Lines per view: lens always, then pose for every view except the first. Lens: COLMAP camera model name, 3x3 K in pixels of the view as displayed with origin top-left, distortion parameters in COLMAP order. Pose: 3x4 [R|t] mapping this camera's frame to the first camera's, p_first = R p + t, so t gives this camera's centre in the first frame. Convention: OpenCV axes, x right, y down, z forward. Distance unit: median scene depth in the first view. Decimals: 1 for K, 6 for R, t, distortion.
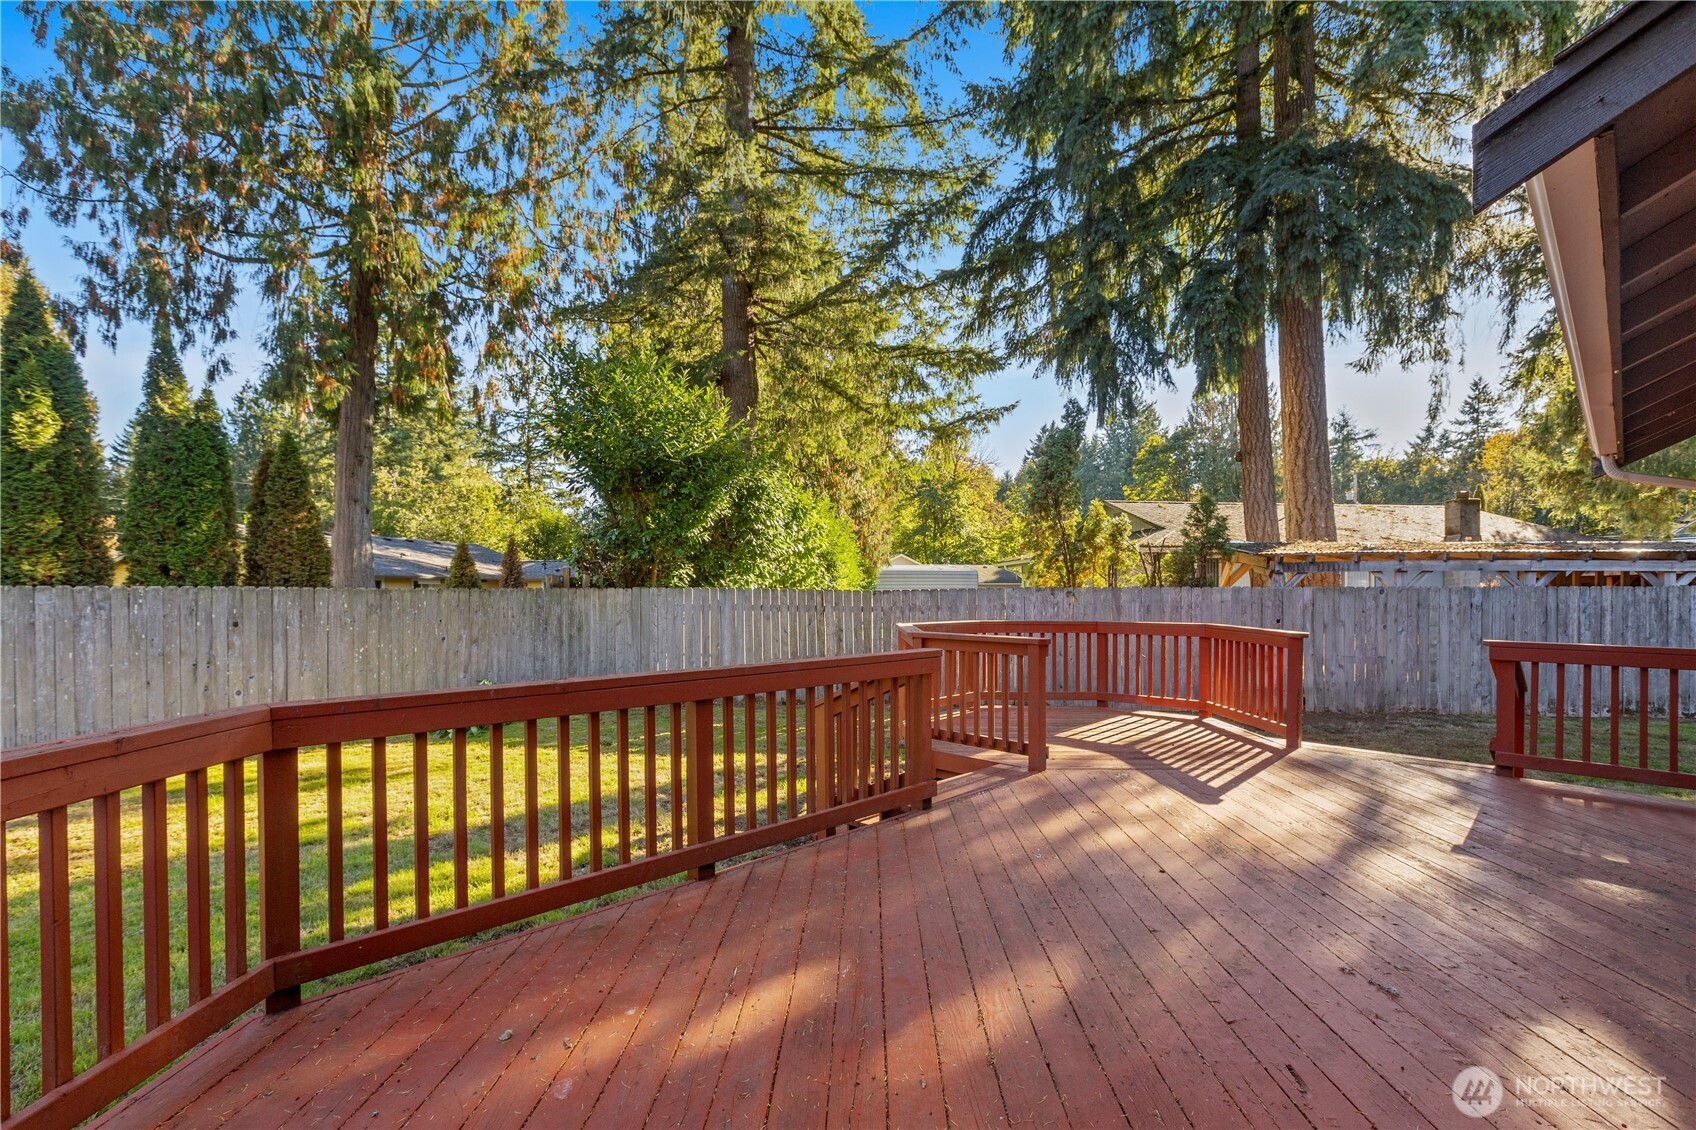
lens RADIAL K [[811.7, 0, 848.0], [0, 811.7, 565.0], [0, 0, 1]] dist [0.002420, 0.000297]
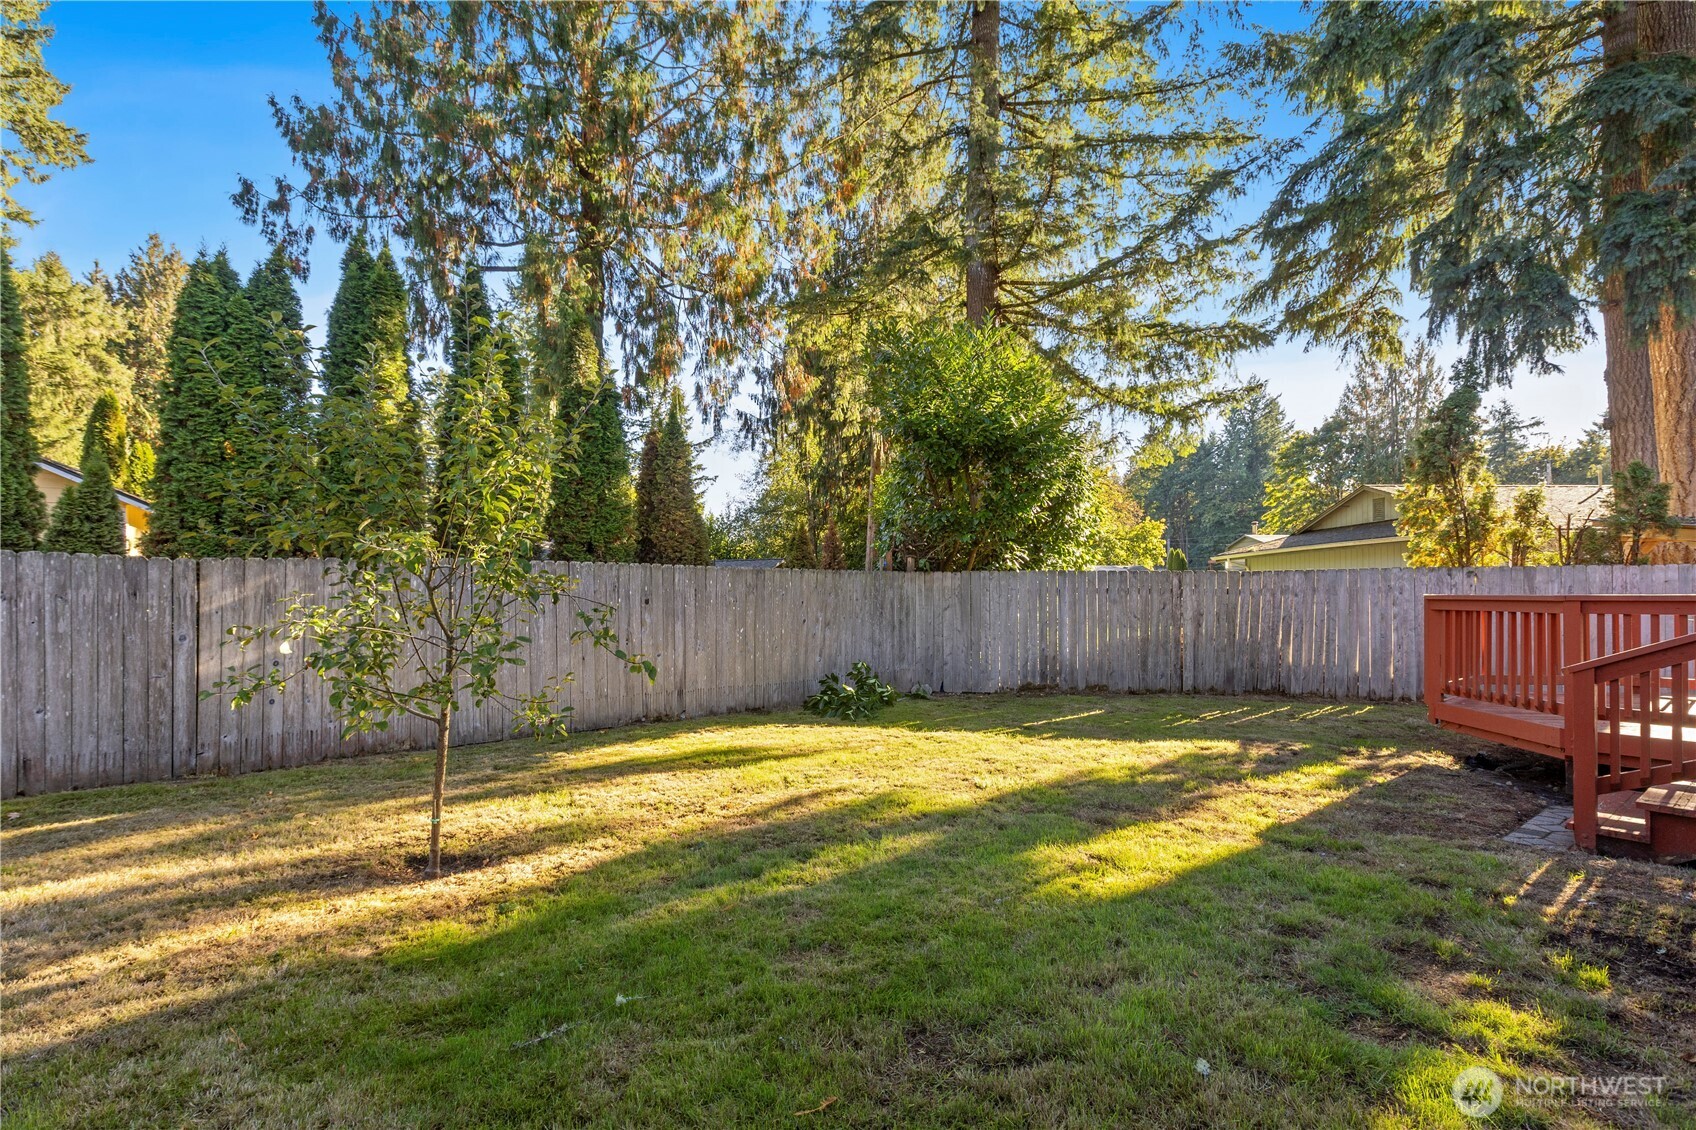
lens RADIAL K [[811.7, 0, 848.0], [0, 811.7, 565.0], [0, 0, 1]] dist [0.002420, 0.000297]
pose [[0.993894, -0.006249, -0.110161, -0.191022], [0.005509, 0.999960, -0.007015, 0.017332], [0.110201, 0.006365, 0.993889, 0.018909]]
